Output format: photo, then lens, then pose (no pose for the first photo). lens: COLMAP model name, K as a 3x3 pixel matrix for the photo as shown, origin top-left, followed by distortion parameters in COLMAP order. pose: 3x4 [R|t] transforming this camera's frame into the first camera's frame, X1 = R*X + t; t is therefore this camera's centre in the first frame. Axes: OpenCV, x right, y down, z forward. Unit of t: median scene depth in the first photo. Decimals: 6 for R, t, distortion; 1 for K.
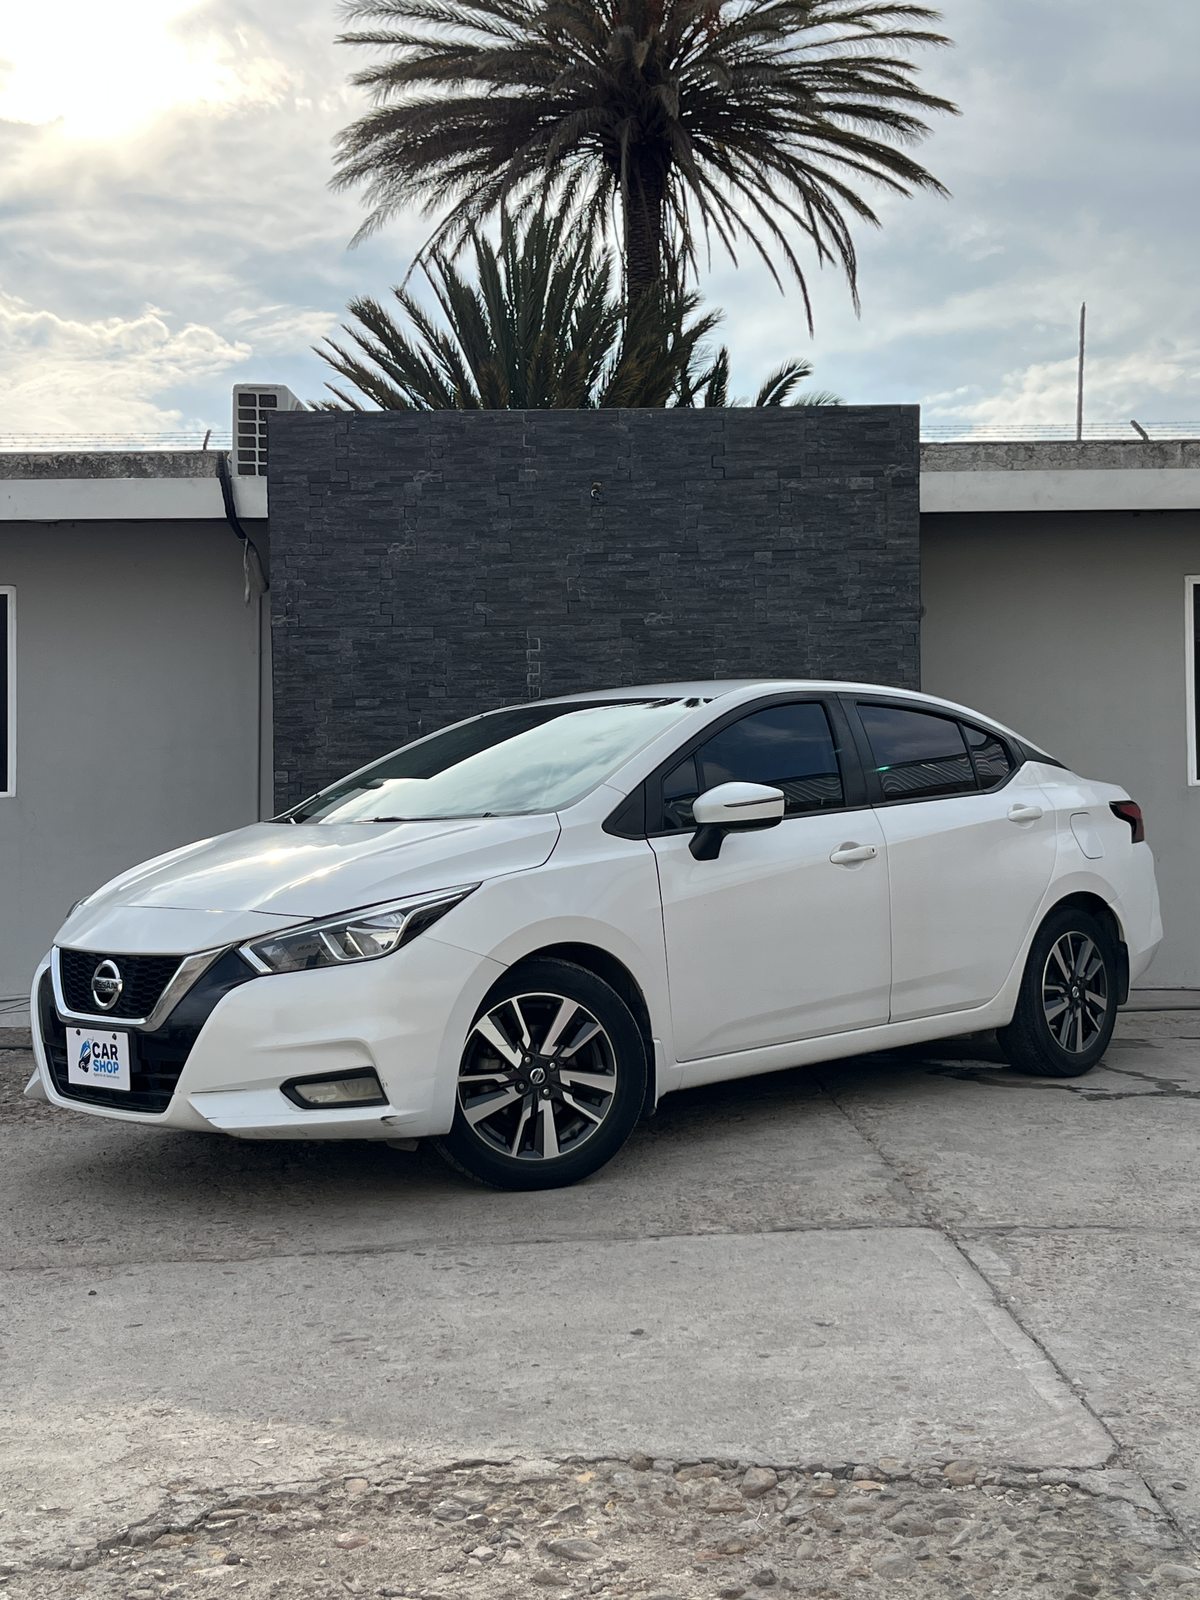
lens RADIAL K [[2297.3, 0, 600.9], [0, 2297.3, 791.8], [0, 0, 1]] dist [0.029120, -0.035478]
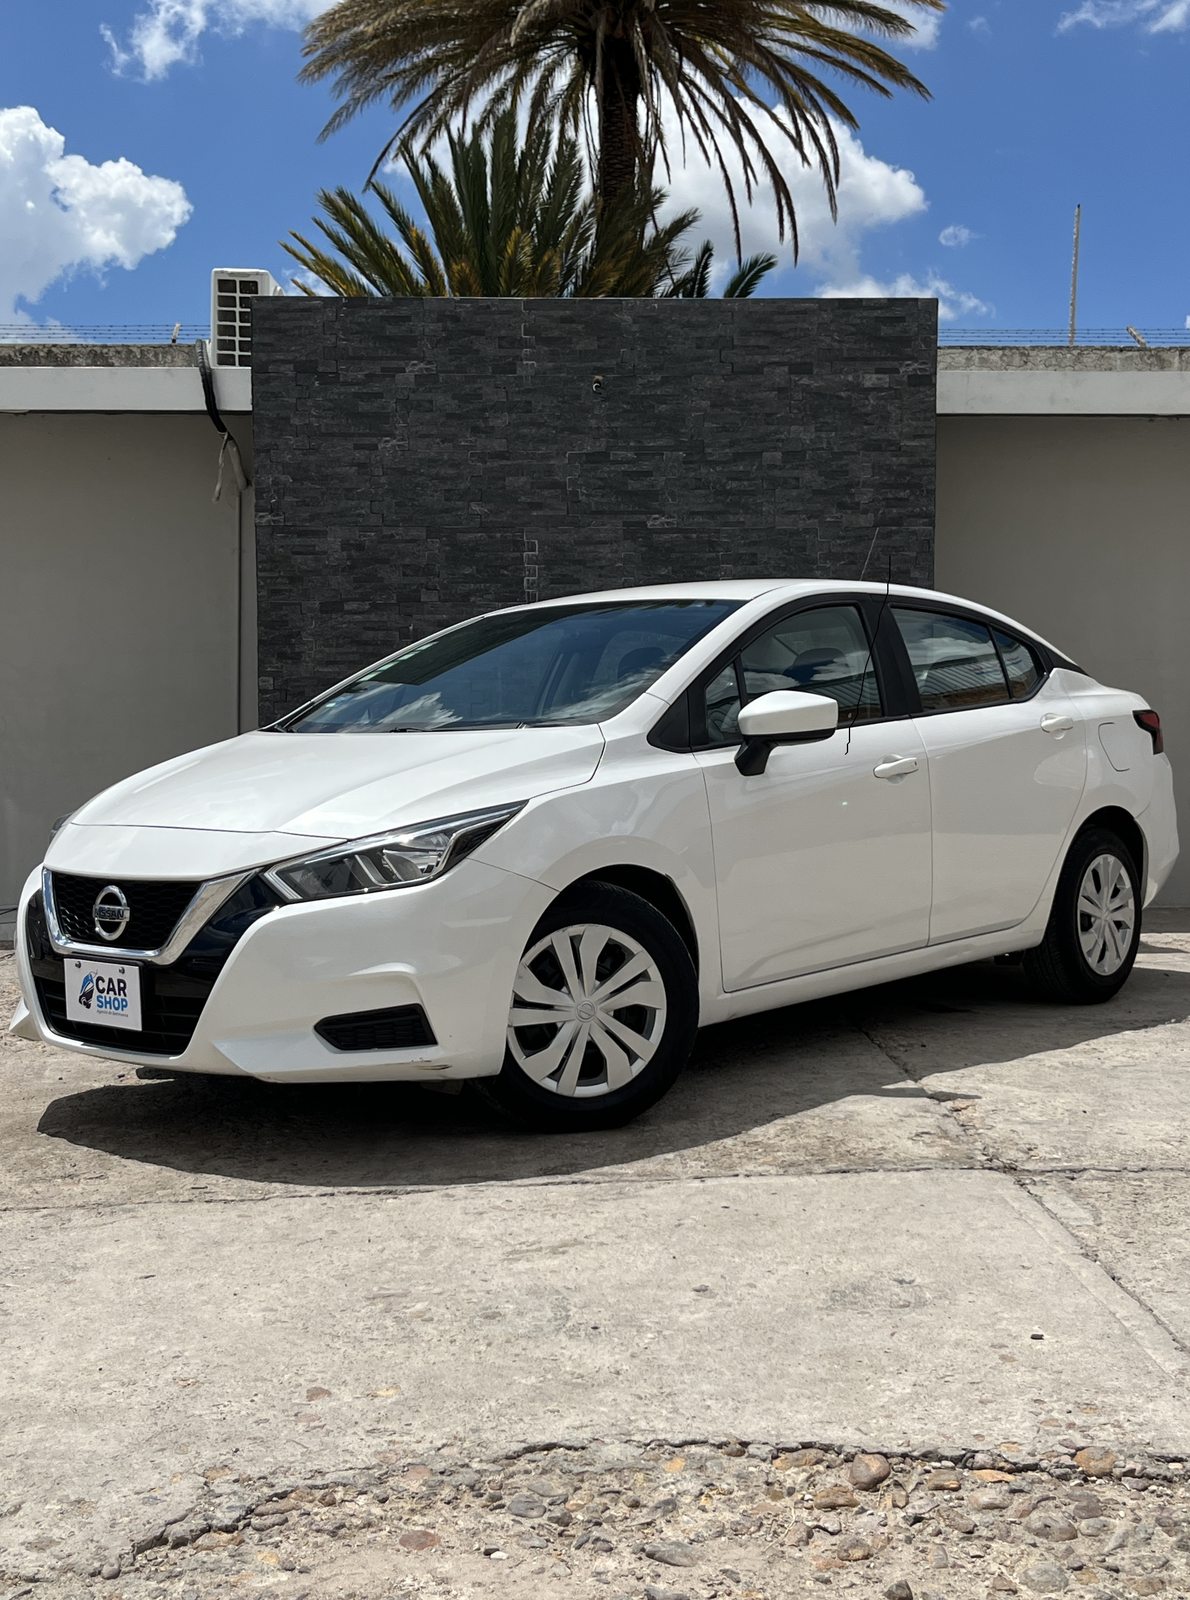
lens RADIAL K [[2254.2, 0, 598.7], [0, 2254.2, 848.3], [0, 0, 1]] dist [0.026367, -0.044745]
pose [[0.999671, 0.007924, 0.024379, -0.023060], [-0.009441, 0.997982, 0.062793, 0.001752], [-0.023833, -0.063002, 0.997729, 0.055469]]
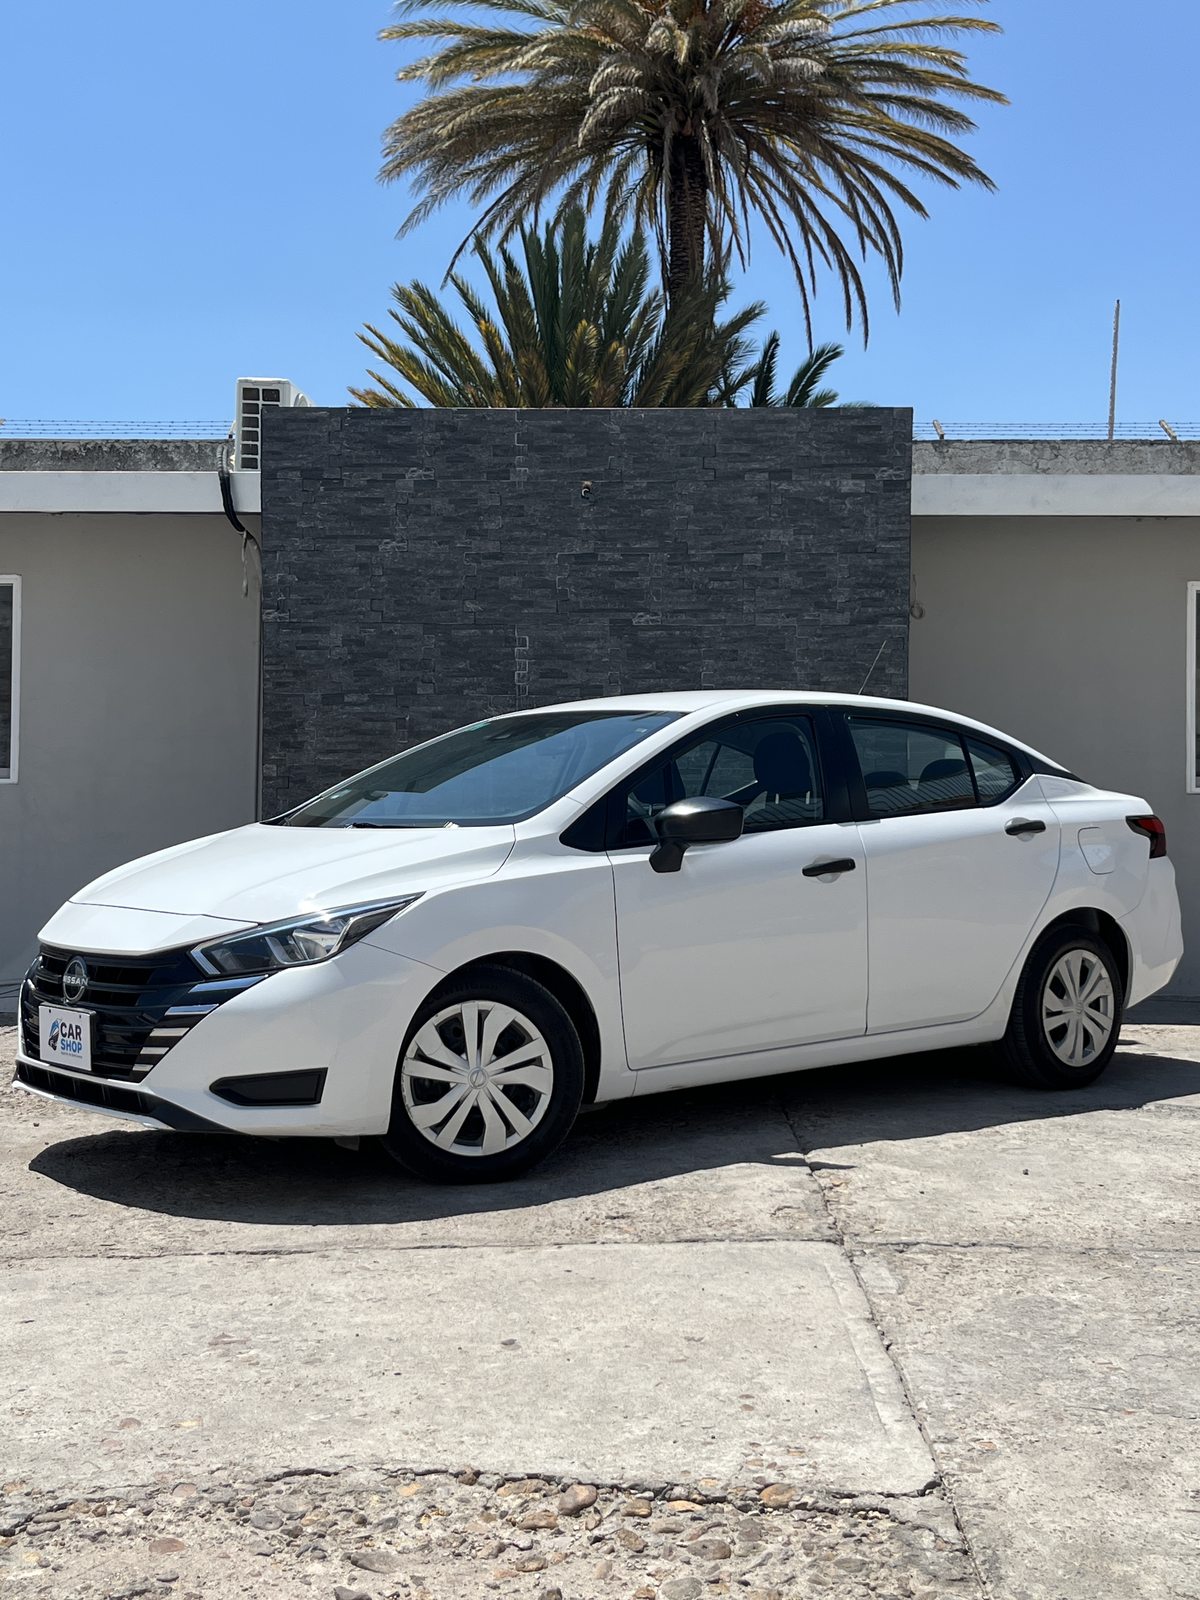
lens RADIAL K [[2300.5, 0, 597.7], [0, 2300.5, 799.3], [0, 0, 1]] dist [0.028834, -0.021477]
pose [[0.999155, 0.017468, -0.037210, 0.042399], [-0.017069, 0.999794, 0.011009, -0.007517], [0.037395, -0.010365, 0.999247, -0.003949]]
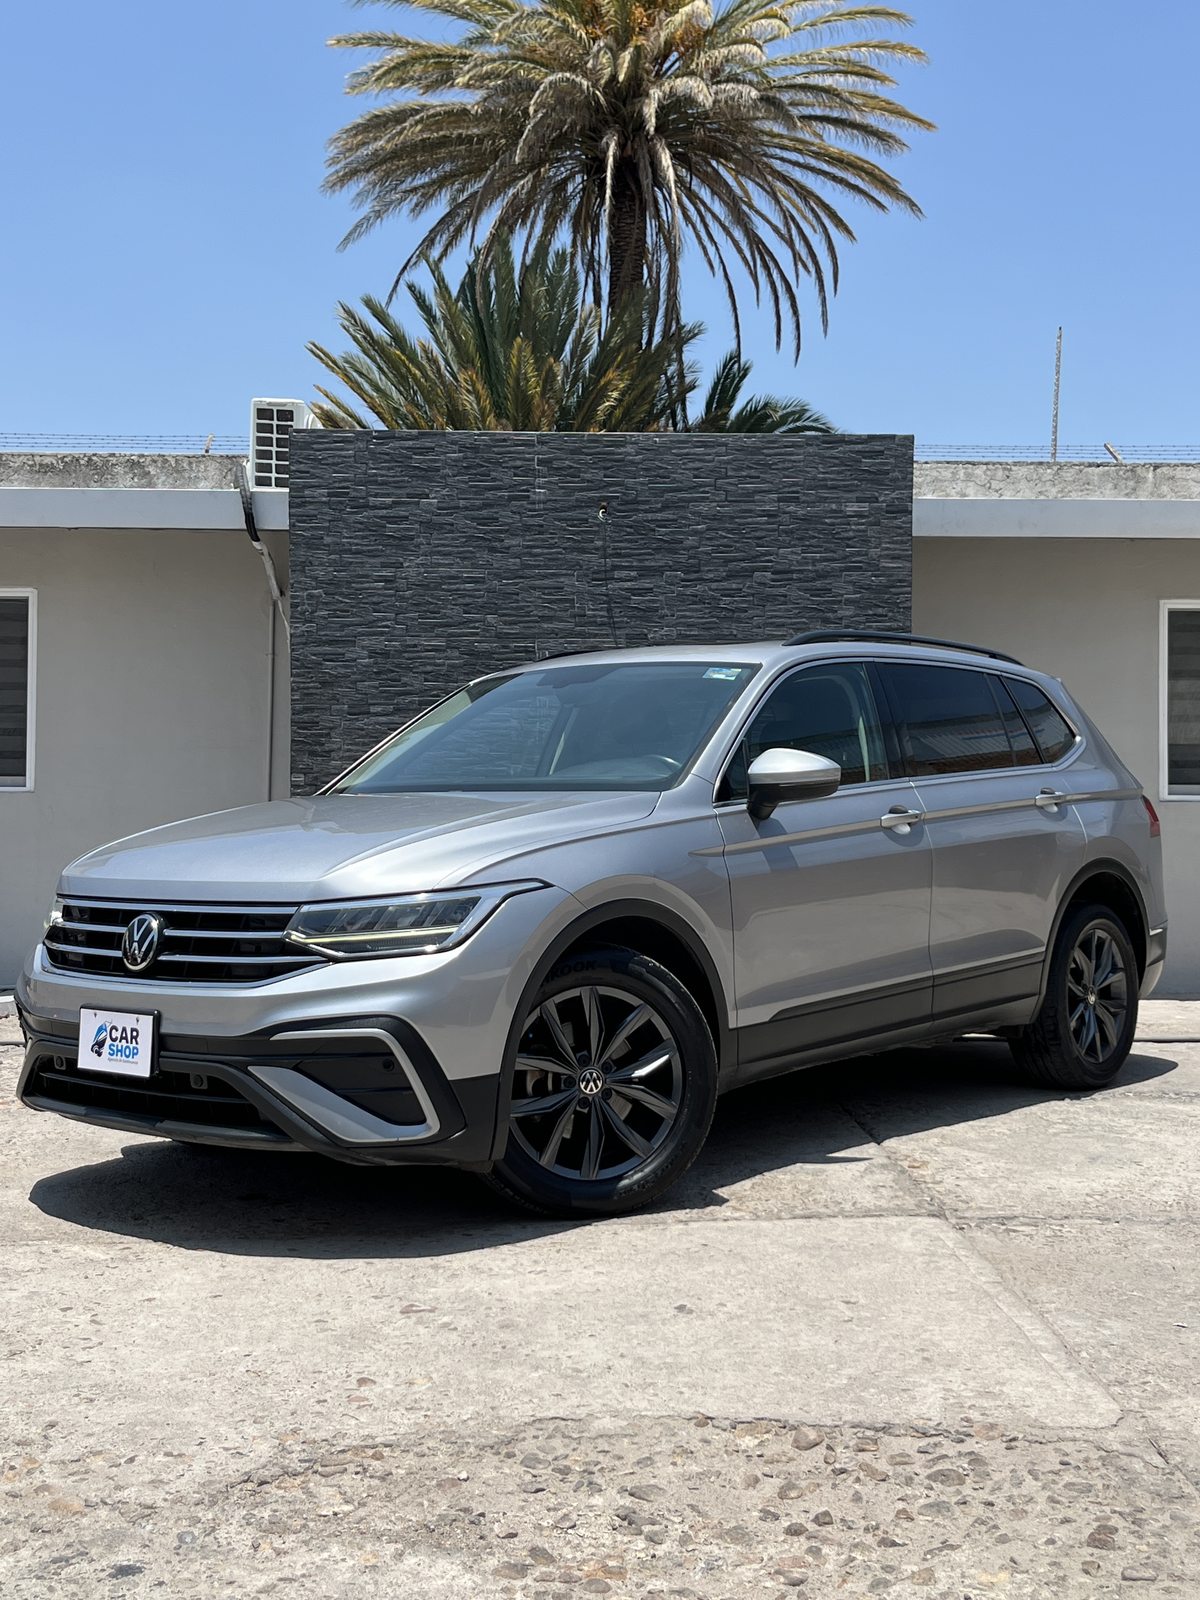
lens RADIAL K [[2302.6, 0, 602.7], [0, 2302.6, 778.5], [0, 0, 1]] dist [0.025916, -0.024109]
pose [[0.999608, 0.017040, 0.022200, -0.023912], [-0.017000, 0.999853, -0.002001, -0.007028], [-0.022231, 0.001622, 0.999752, -0.047690]]
